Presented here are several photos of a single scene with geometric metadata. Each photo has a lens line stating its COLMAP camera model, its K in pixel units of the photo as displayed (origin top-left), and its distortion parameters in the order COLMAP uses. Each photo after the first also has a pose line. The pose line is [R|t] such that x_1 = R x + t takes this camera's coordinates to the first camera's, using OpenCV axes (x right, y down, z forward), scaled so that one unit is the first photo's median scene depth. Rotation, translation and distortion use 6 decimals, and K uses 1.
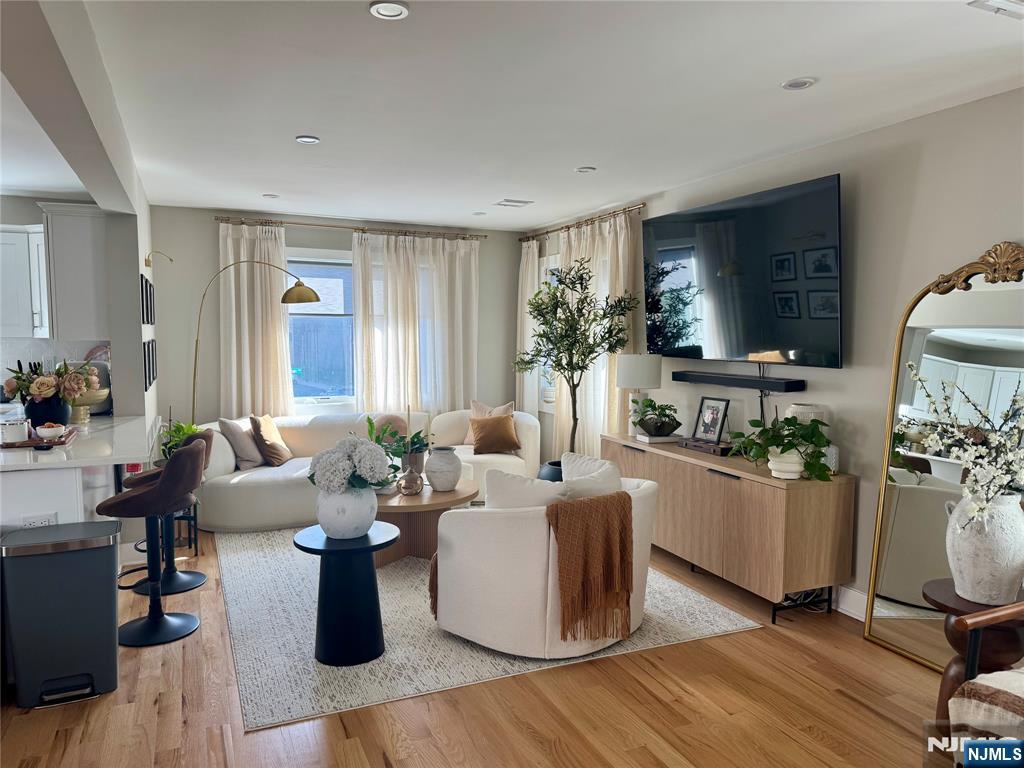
lens RADIAL K [[718.7, 0, 515.8], [0, 718.7, 384.4], [0, 0, 1]] dist [0.024699, -0.013698]
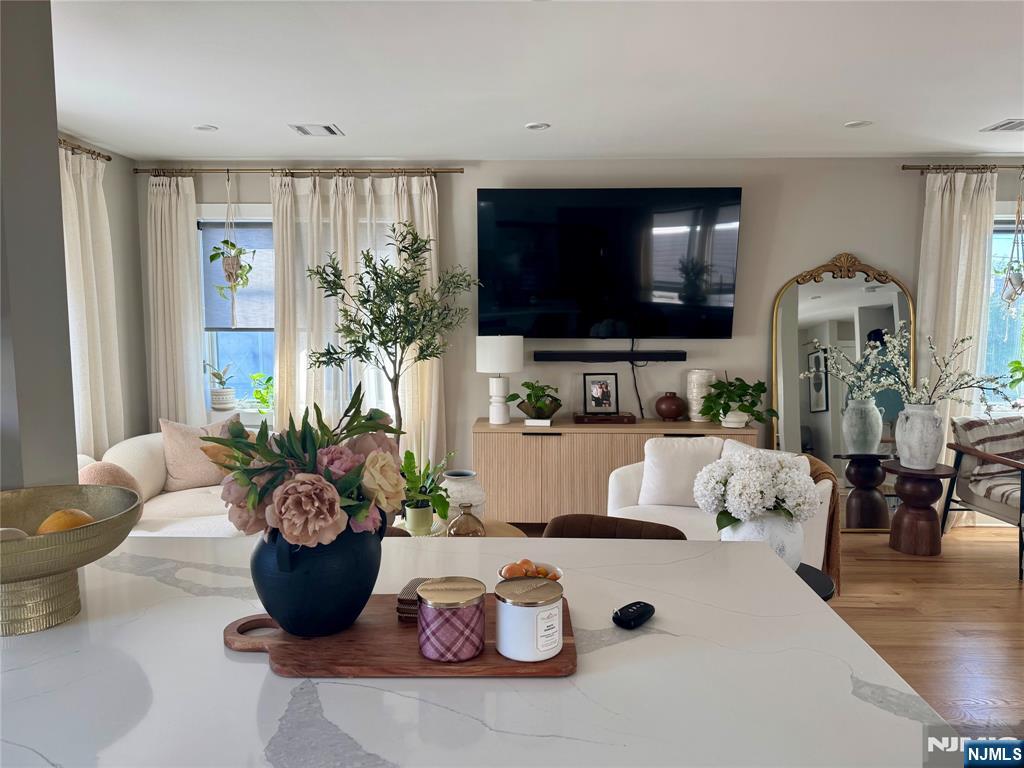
lens RADIAL K [[718.7, 0, 517.2], [0, 718.7, 387.7], [0, 0, 1]] dist [0.024699, -0.013698]
pose [[0.425166, -0.090042, 0.900625, -0.223995], [0.069519, 0.995349, 0.066693, -0.011797], [-0.902442, 0.034255, 0.429448, 0.199908]]
